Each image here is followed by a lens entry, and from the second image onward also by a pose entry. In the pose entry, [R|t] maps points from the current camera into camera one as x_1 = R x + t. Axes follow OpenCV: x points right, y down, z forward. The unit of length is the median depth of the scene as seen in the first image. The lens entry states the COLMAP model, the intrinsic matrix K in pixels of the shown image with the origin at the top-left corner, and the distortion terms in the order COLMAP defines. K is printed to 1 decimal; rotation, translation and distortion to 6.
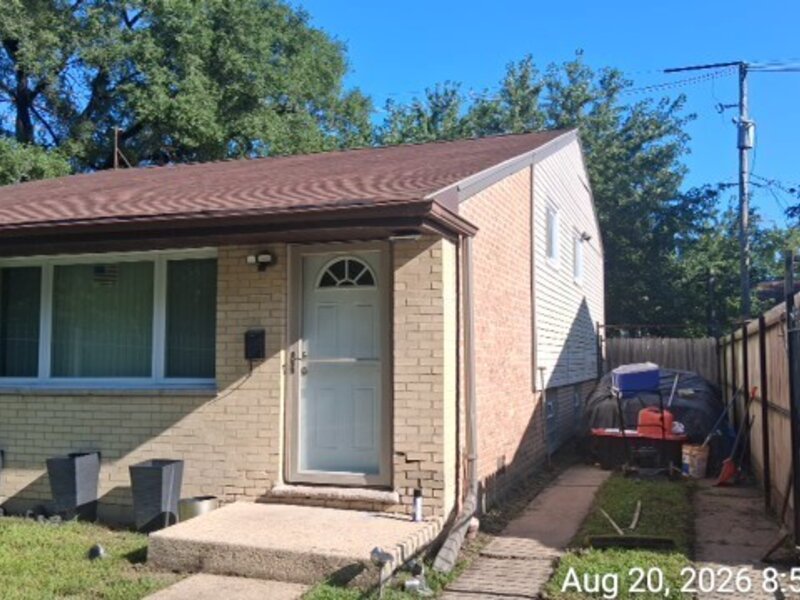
lens RADIAL K [[805.8, 0, 402.3], [0, 805.8, 295.7], [0, 0, 1]] dist [0.023350, 0.000000]
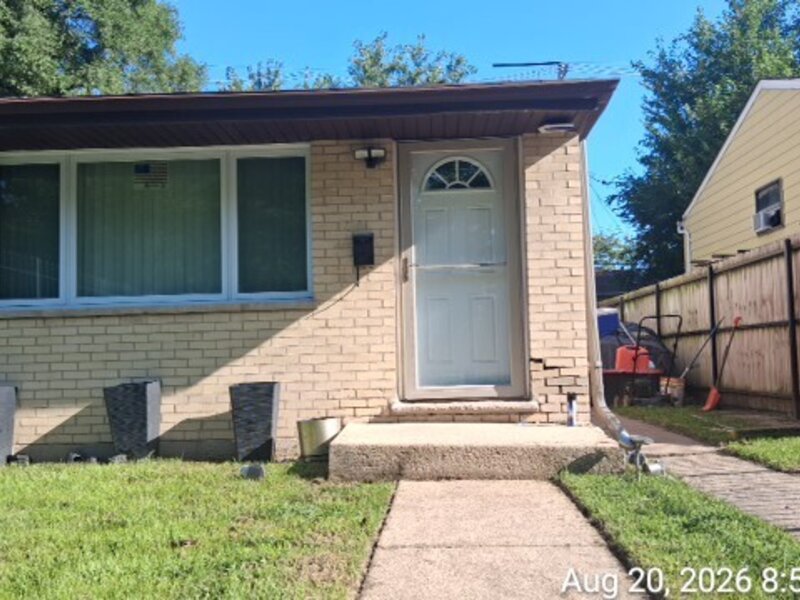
lens RADIAL K [[805.8, 0, 400.4], [0, 805.8, 304.3], [0, 0, 1]] dist [0.023350, 0.000000]
pose [[0.959076, -0.002115, 0.283140, -0.391874], [0.000174, 0.999976, 0.006882, 0.113508], [-0.283147, -0.006551, 0.959054, 0.125876]]
